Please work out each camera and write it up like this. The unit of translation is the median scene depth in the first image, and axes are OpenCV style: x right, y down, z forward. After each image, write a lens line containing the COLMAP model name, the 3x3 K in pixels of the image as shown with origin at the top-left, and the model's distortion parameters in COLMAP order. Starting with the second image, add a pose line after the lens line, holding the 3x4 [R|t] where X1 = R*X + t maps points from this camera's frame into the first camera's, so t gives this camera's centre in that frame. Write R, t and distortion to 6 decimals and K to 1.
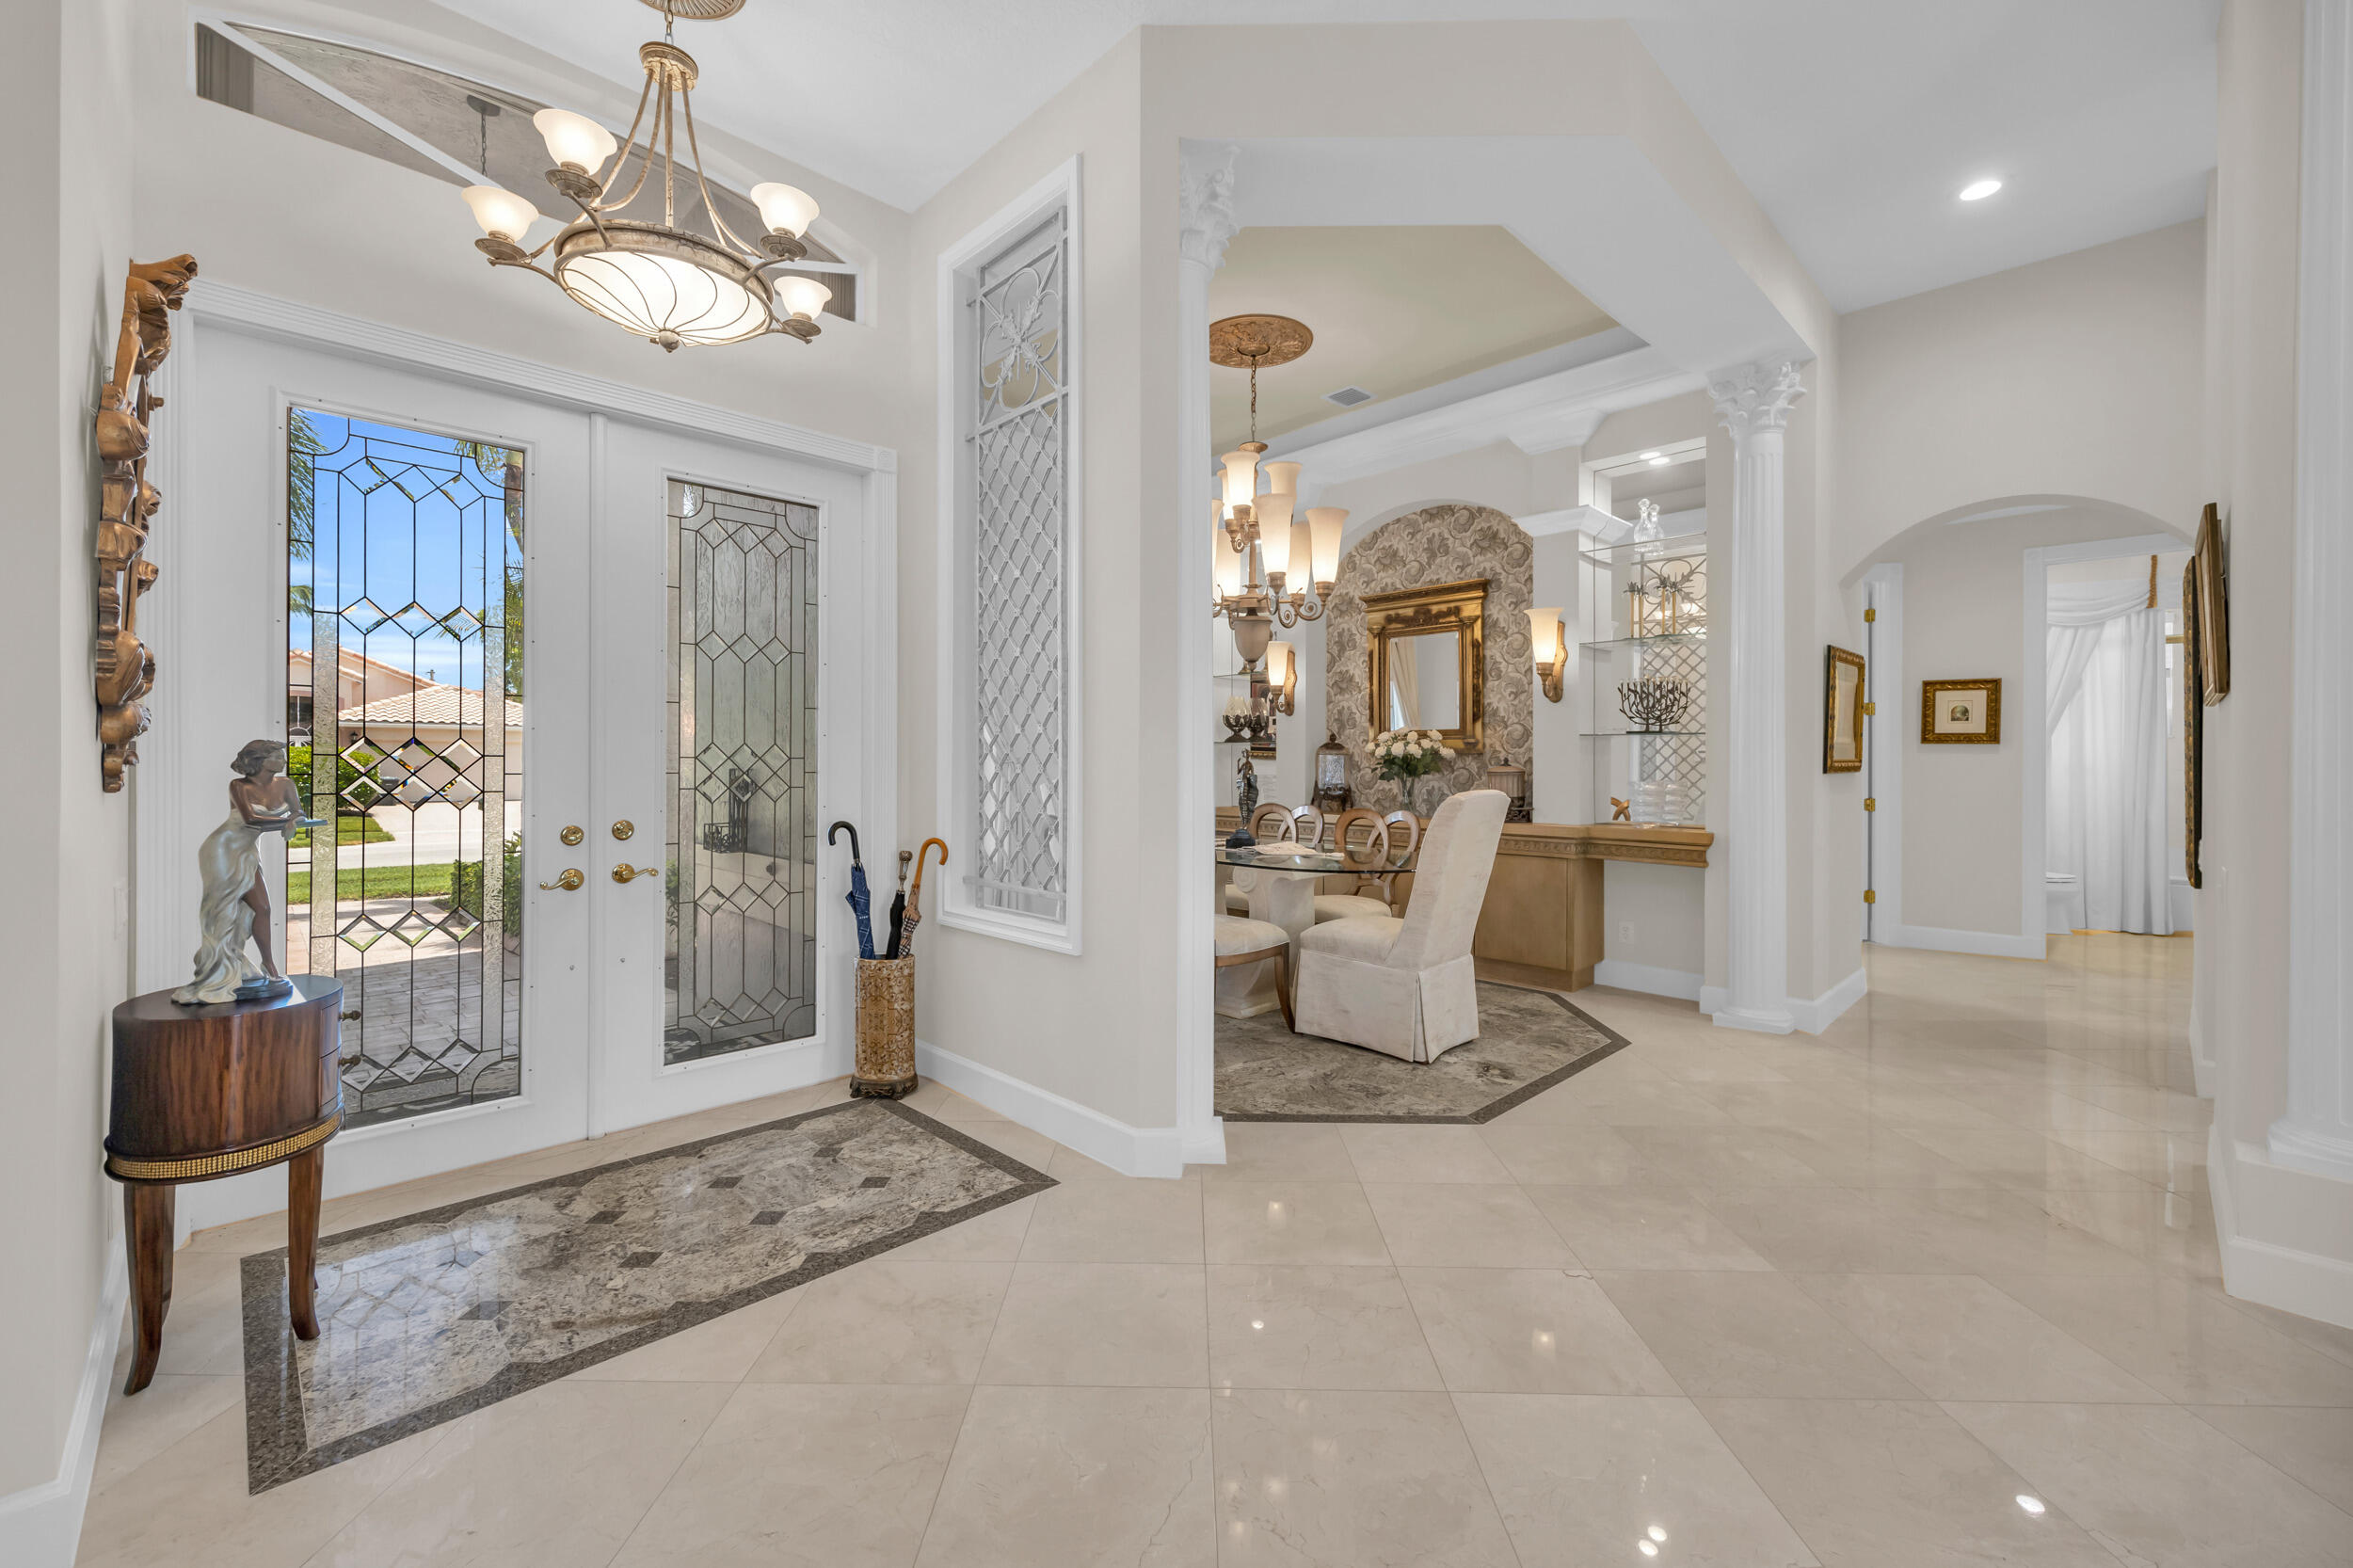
lens RADIAL K [[899.8, 0, 1212.8], [0, 899.8, 757.5], [0, 0, 1]] dist [-0.001216, -0.000792]
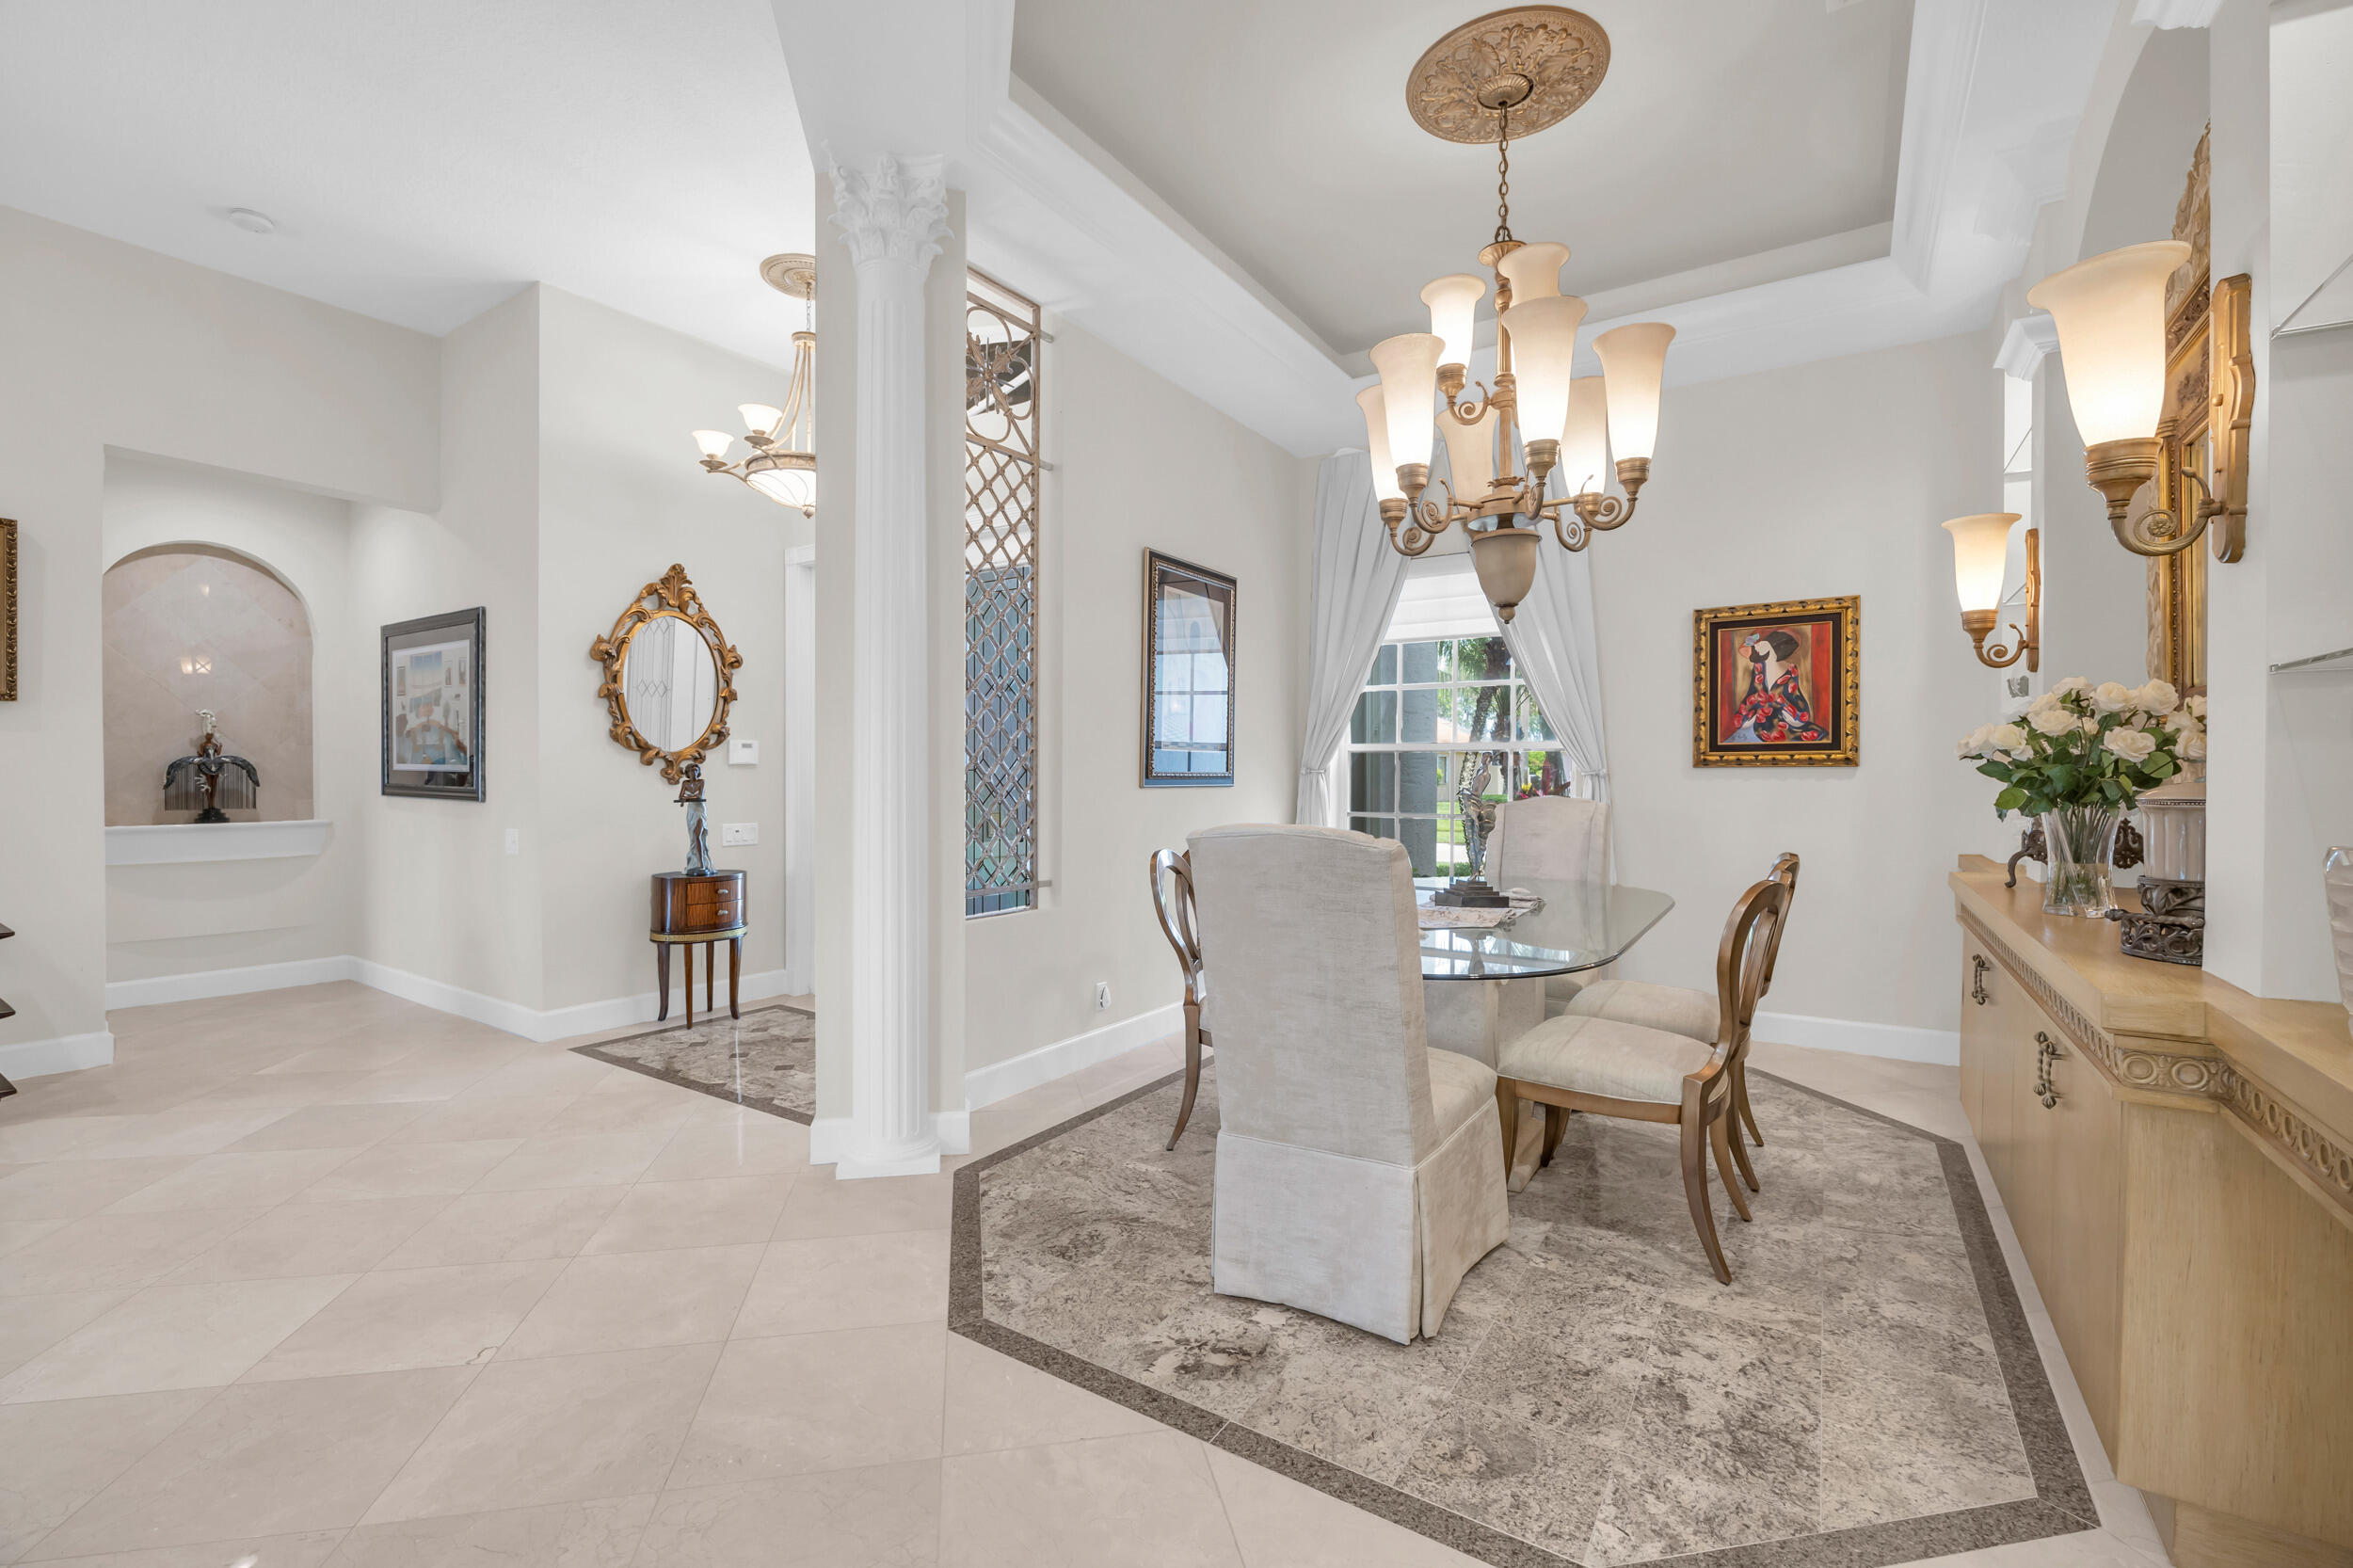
lens RADIAL K [[1008.7, 0, 1179.3], [0, 1008.7, 780.0], [0, 0, 1]] dist [-0.017357, 0.002643]
pose [[0.218779, 0.004408, -0.975765, 0.629334], [0.001999, 0.999986, 0.004966, 0.006650], [0.975772, -0.003037, 0.218767, 0.611305]]
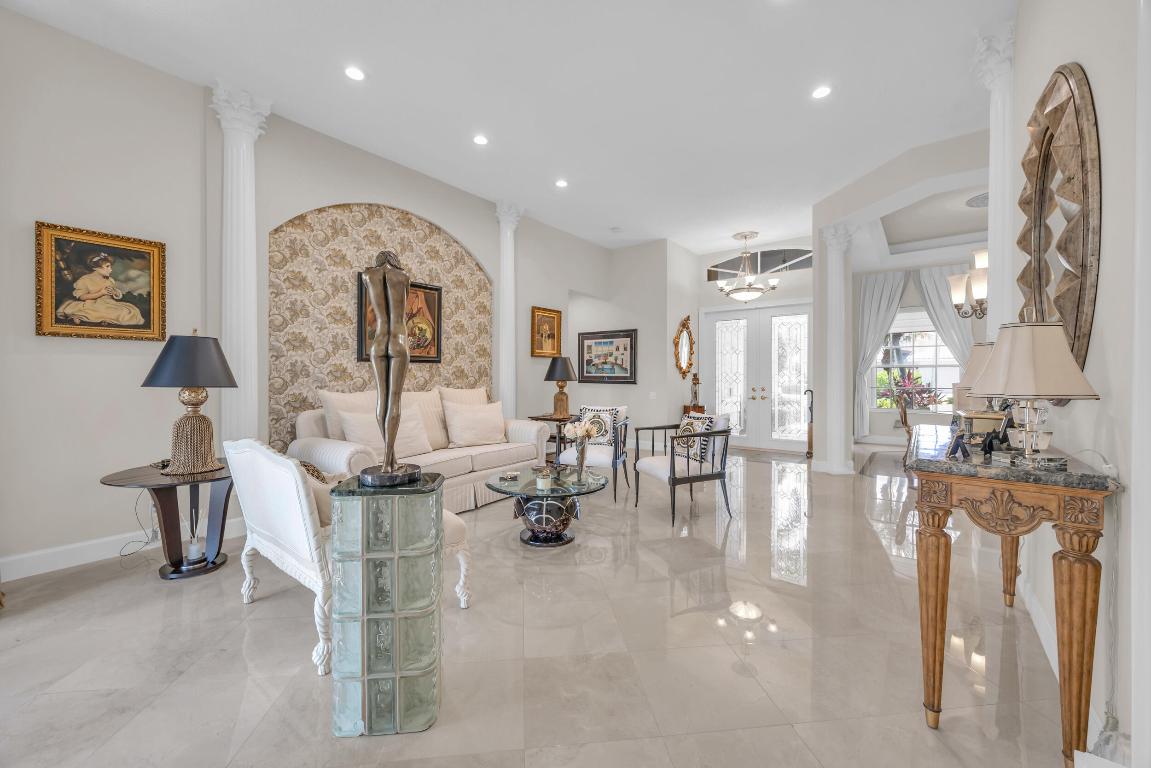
lens RADIAL K [[440.2, 0, 576.5], [0, 440.2, 376.5], [0, 0, 1]] dist [-0.001216, -0.000792]
pose [[0.119585, 0.002682, -0.992820, 0.990810], [0.007221, 0.999968, 0.003571, -0.002844], [0.992798, -0.007597, 0.119562, -0.203843]]
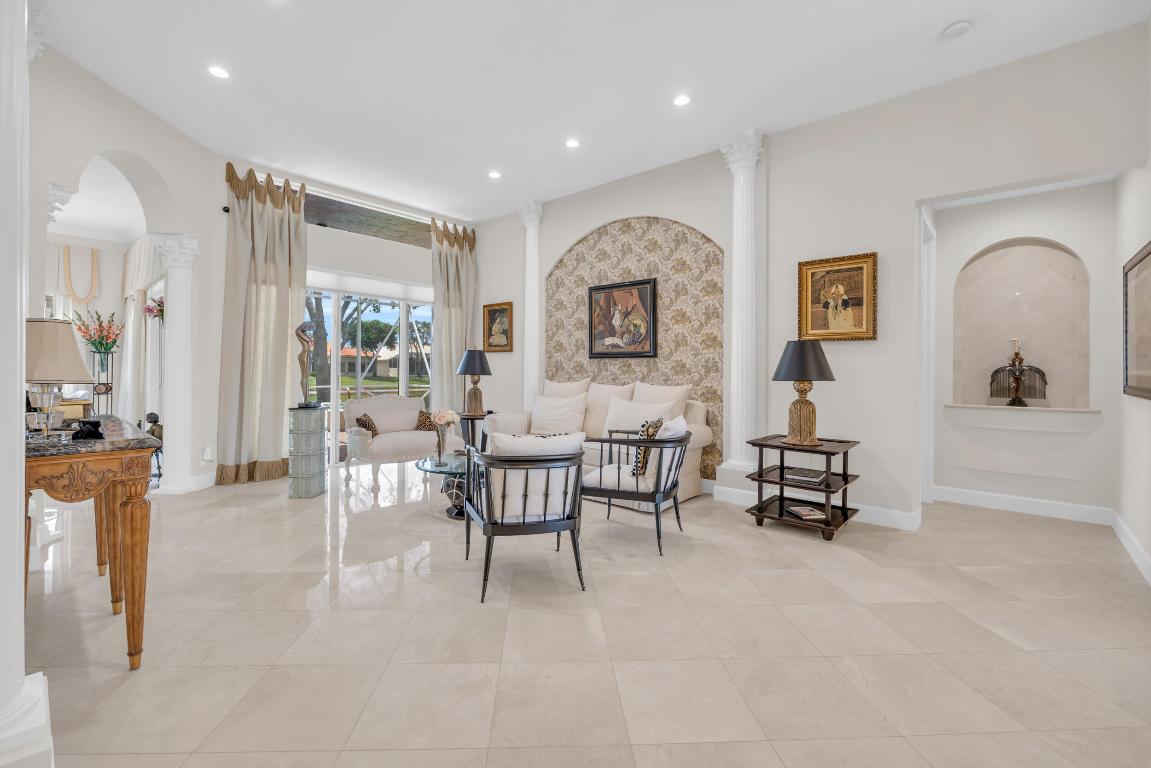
lens RADIAL K [[493.4, 0, 572.3], [0, 493.4, 370.4], [0, 0, 1]] dist [-0.017357, 0.002643]
pose [[-0.998149, -0.009195, -0.060112, 0.227272], [-0.008762, 0.999934, -0.007457, 0.005660], [0.060176, -0.006917, -0.998164, 0.647789]]
